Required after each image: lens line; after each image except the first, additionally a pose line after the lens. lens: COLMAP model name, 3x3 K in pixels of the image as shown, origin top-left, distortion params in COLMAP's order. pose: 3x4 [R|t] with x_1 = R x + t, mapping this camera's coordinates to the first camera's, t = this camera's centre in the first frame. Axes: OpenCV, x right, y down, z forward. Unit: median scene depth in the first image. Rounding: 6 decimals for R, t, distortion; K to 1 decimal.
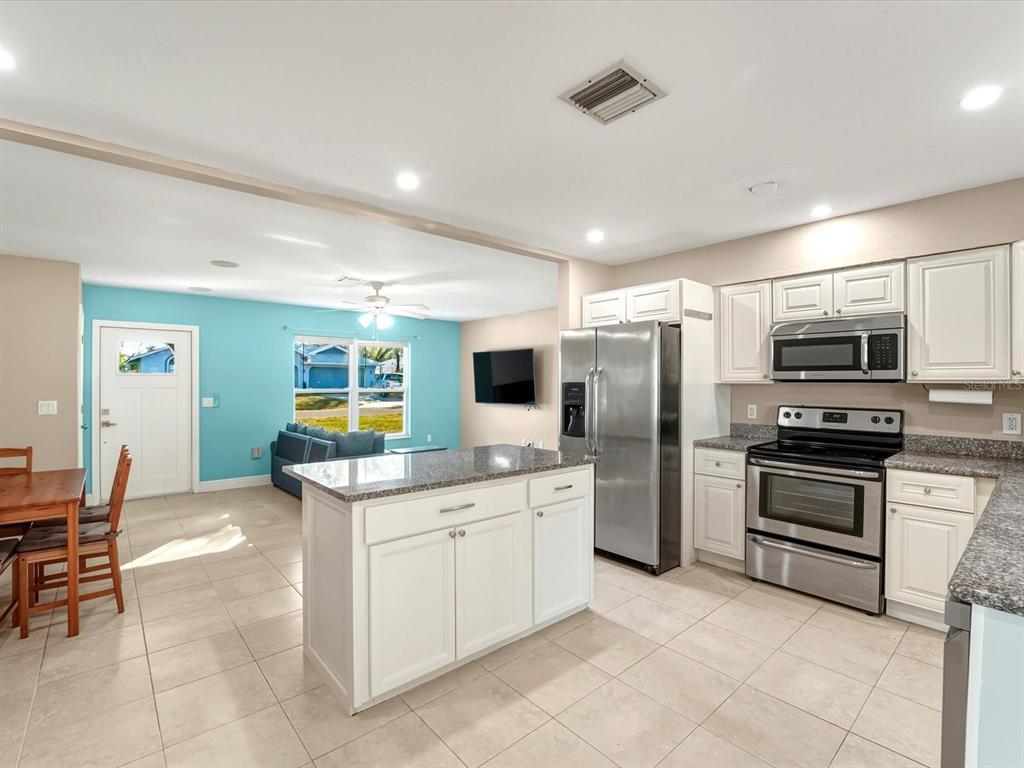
lens RADIAL K [[475.7, 0, 507.8], [0, 475.7, 383.0], [0, 0, 1]] dist [-0.020348, -0.000162]
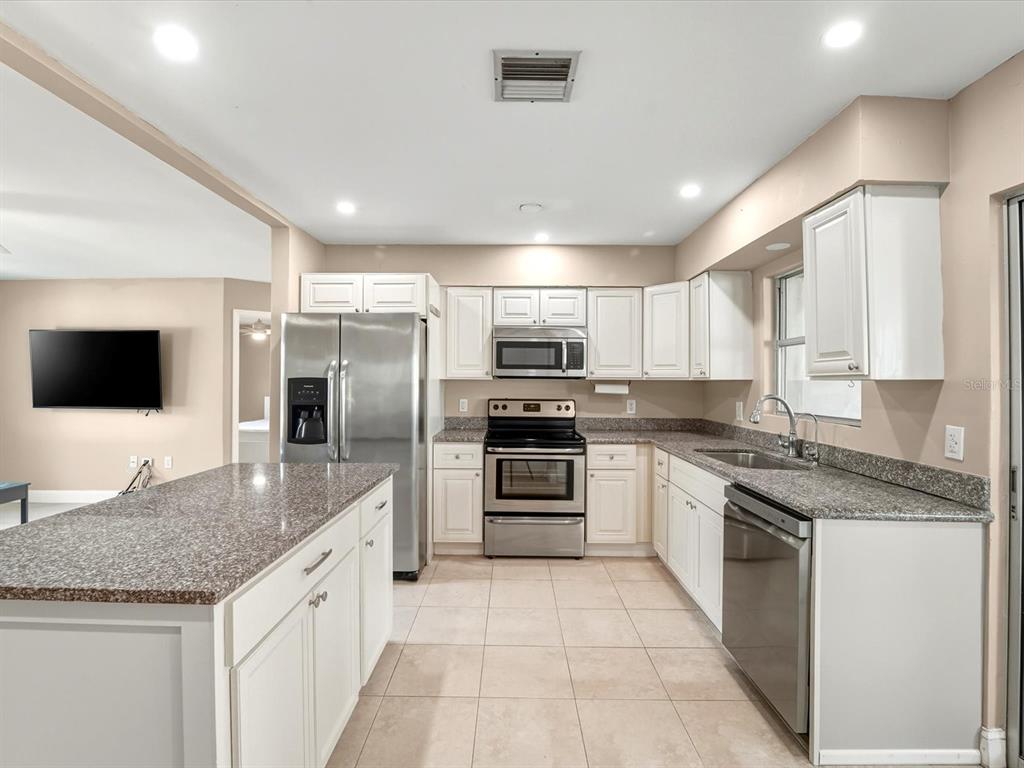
lens RADIAL K [[483.4, 0, 507.2], [0, 483.4, 376.9], [0, 0, 1]] dist [-0.020712, 0.000192]
pose [[0.662130, 0.003800, 0.749380, -0.294911], [-0.003194, 0.999992, -0.002248, -0.003169], [-0.749383, -0.000905, 0.662137, 0.221034]]
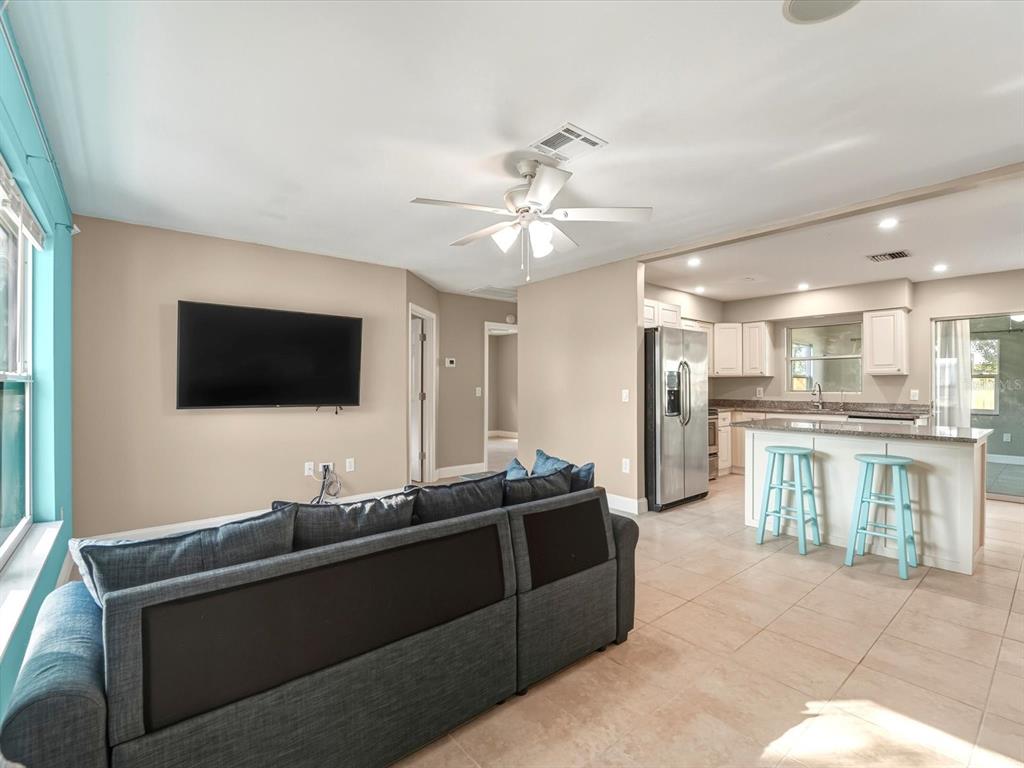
lens RADIAL K [[471.0, 0, 507.7], [0, 471.0, 385.2], [0, 0, 1]] dist [-0.019579, -0.000531]
pose [[0.026511, -0.002973, 0.999644, -1.241077], [-0.003895, 0.999988, 0.003077, 0.035980], [-0.999641, -0.003975, 0.026499, 1.611252]]
